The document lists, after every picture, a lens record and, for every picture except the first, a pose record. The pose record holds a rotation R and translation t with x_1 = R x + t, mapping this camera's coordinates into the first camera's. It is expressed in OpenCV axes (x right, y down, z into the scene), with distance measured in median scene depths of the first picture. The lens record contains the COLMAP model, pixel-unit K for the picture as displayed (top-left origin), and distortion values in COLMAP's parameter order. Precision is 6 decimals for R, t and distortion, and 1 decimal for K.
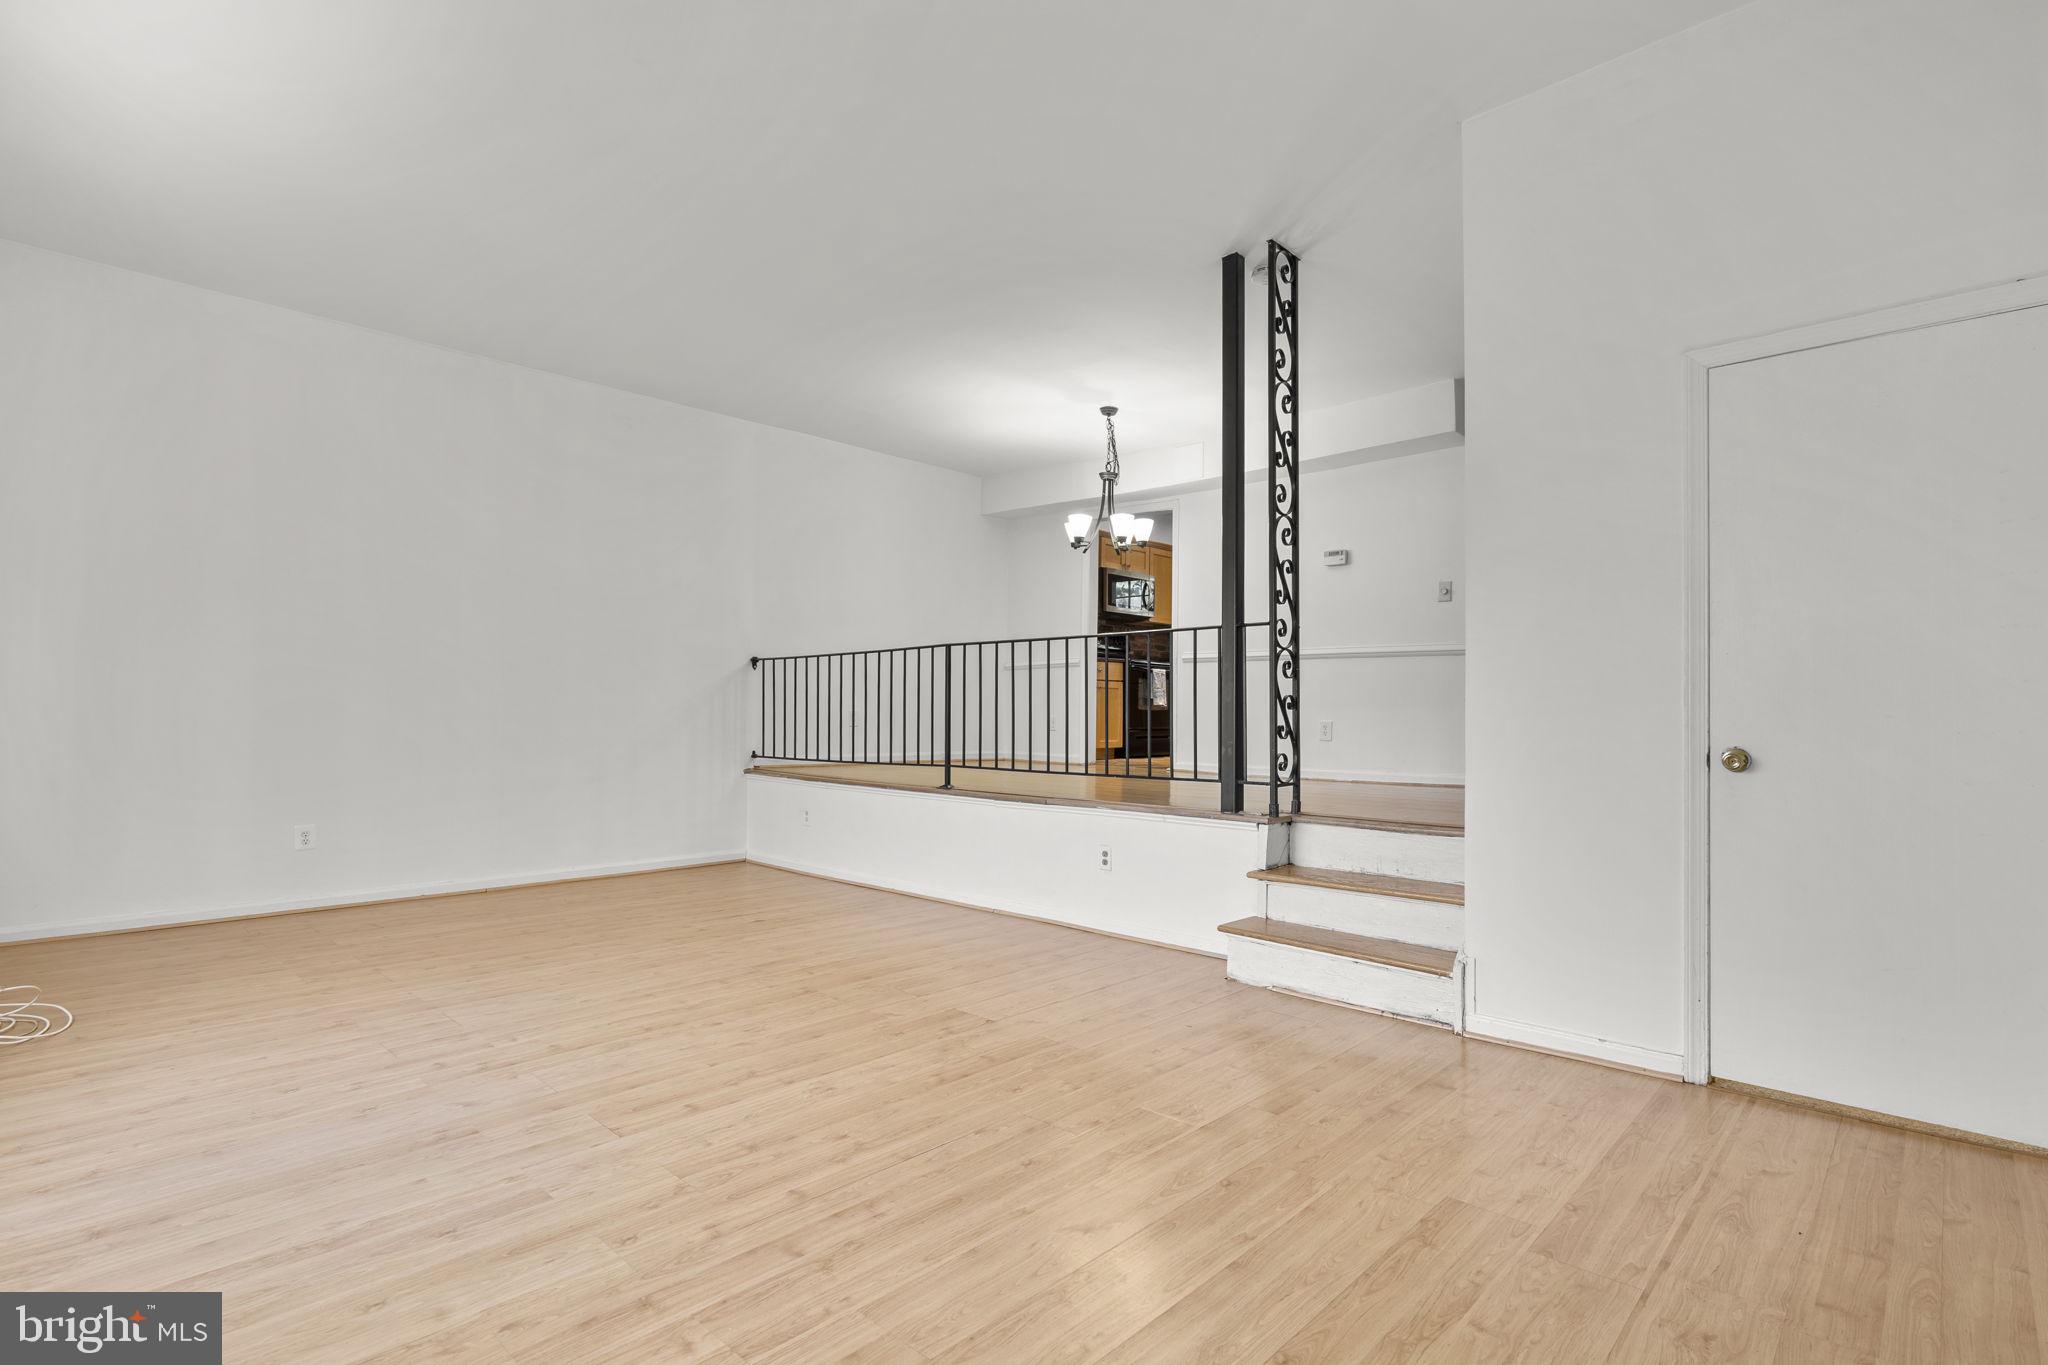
lens RADIAL K [[975.4, 0, 1022.1], [0, 975.4, 713.3], [0, 0, 1]] dist [-0.003957, 0.001137]
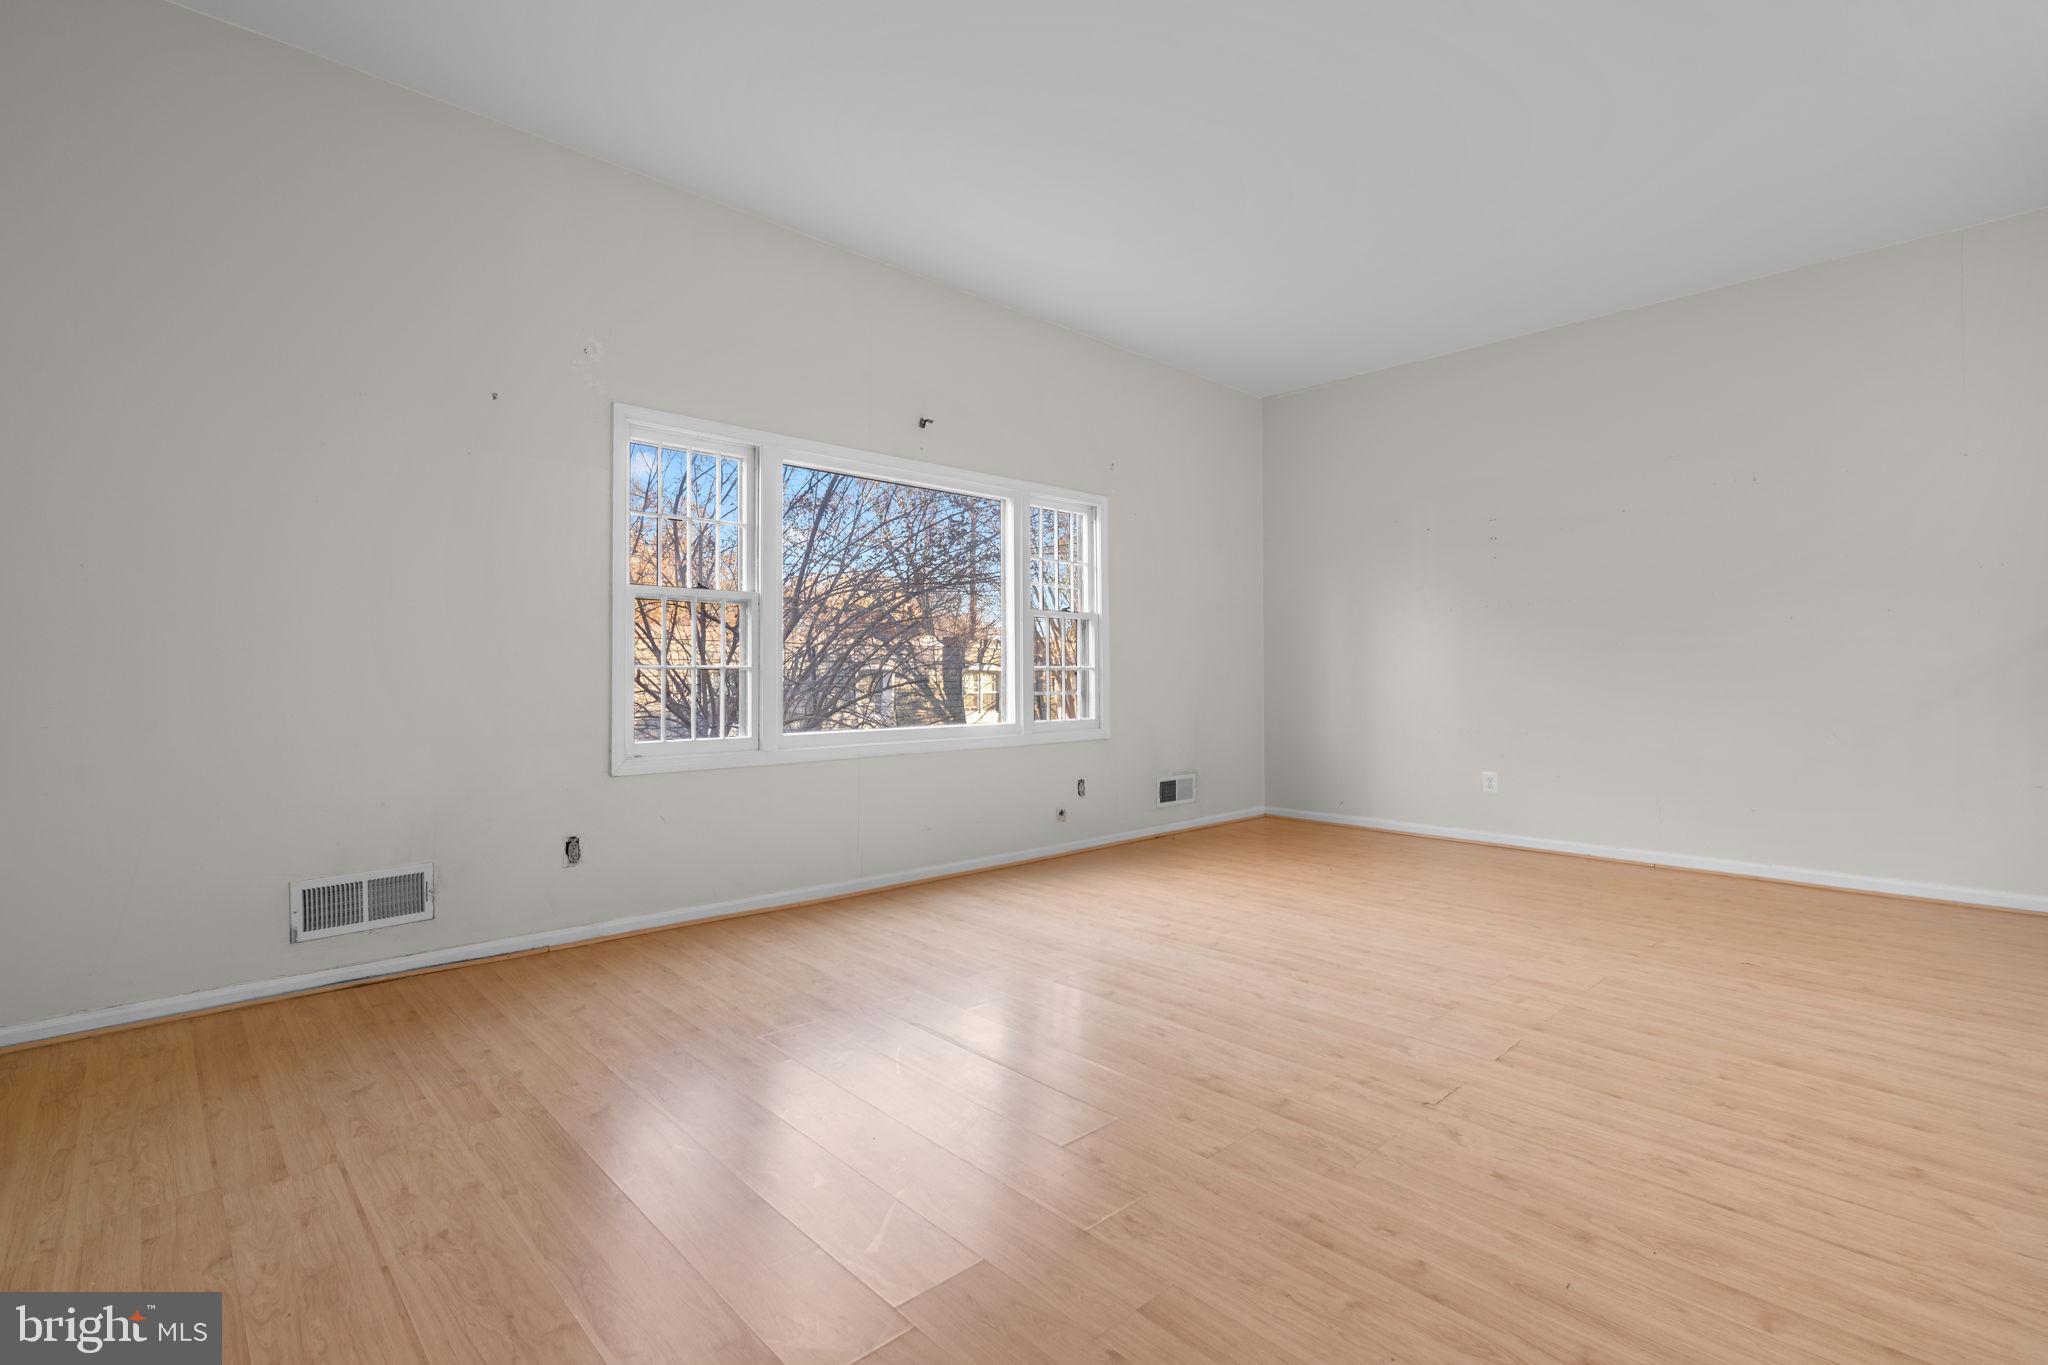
lens RADIAL K [[960.1, 0, 1024.0], [0, 960.1, 682.5], [0, 0, 1]] dist [-0.002808, -0.000765]
pose [[-0.054987, 0.000885, -0.998487, 0.698542], [-0.002841, 0.999995, 0.001042, 0.009188], [0.998483, 0.002894, -0.054984, 0.765568]]
